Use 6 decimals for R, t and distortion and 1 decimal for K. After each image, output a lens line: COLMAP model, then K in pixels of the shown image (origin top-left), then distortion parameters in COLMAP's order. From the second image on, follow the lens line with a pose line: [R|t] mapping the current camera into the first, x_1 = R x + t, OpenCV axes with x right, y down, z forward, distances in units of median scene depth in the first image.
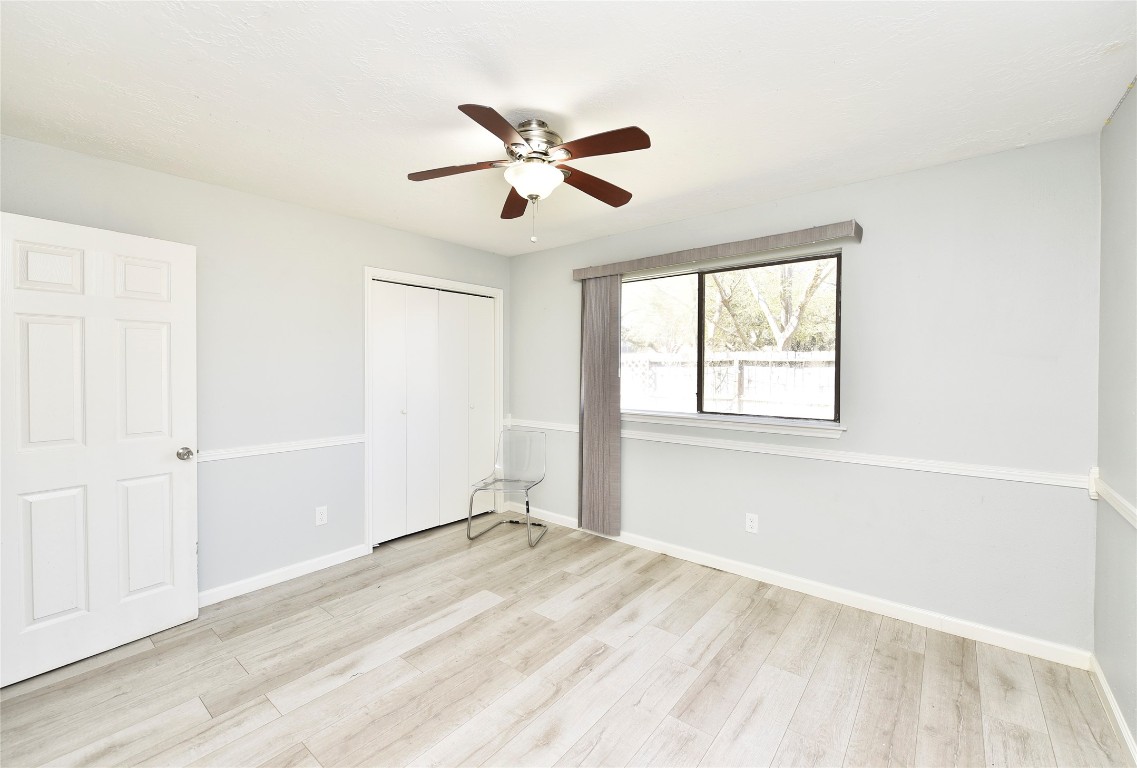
lens RADIAL K [[461.7, 0, 566.8], [0, 461.7, 377.8], [0, 0, 1]] dist [-0.012285, -0.000174]
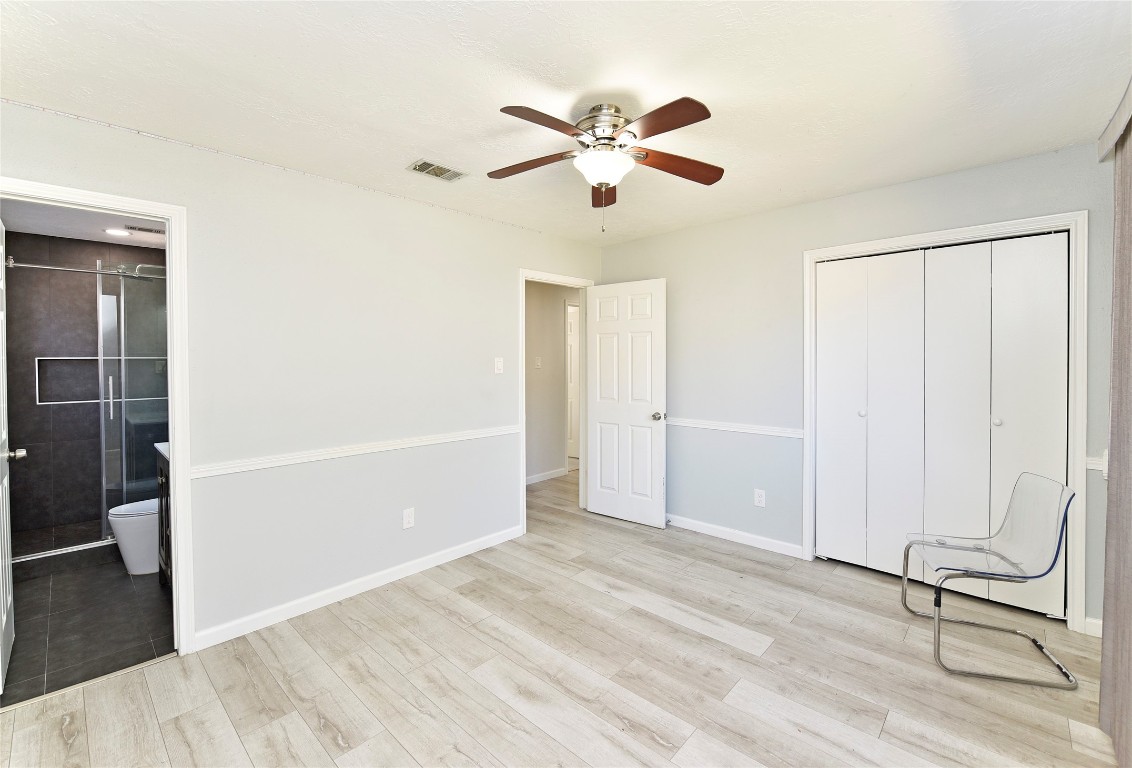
lens RADIAL K [[459.6, 0, 564.3], [0, 459.6, 377.9], [0, 0, 1]] dist [-0.012285, -0.000174]
pose [[-0.038726, 0.041790, -0.998376, 0.670711], [-0.018269, 0.998929, 0.042521, -0.021743], [0.999083, 0.019886, -0.037921, 0.722904]]
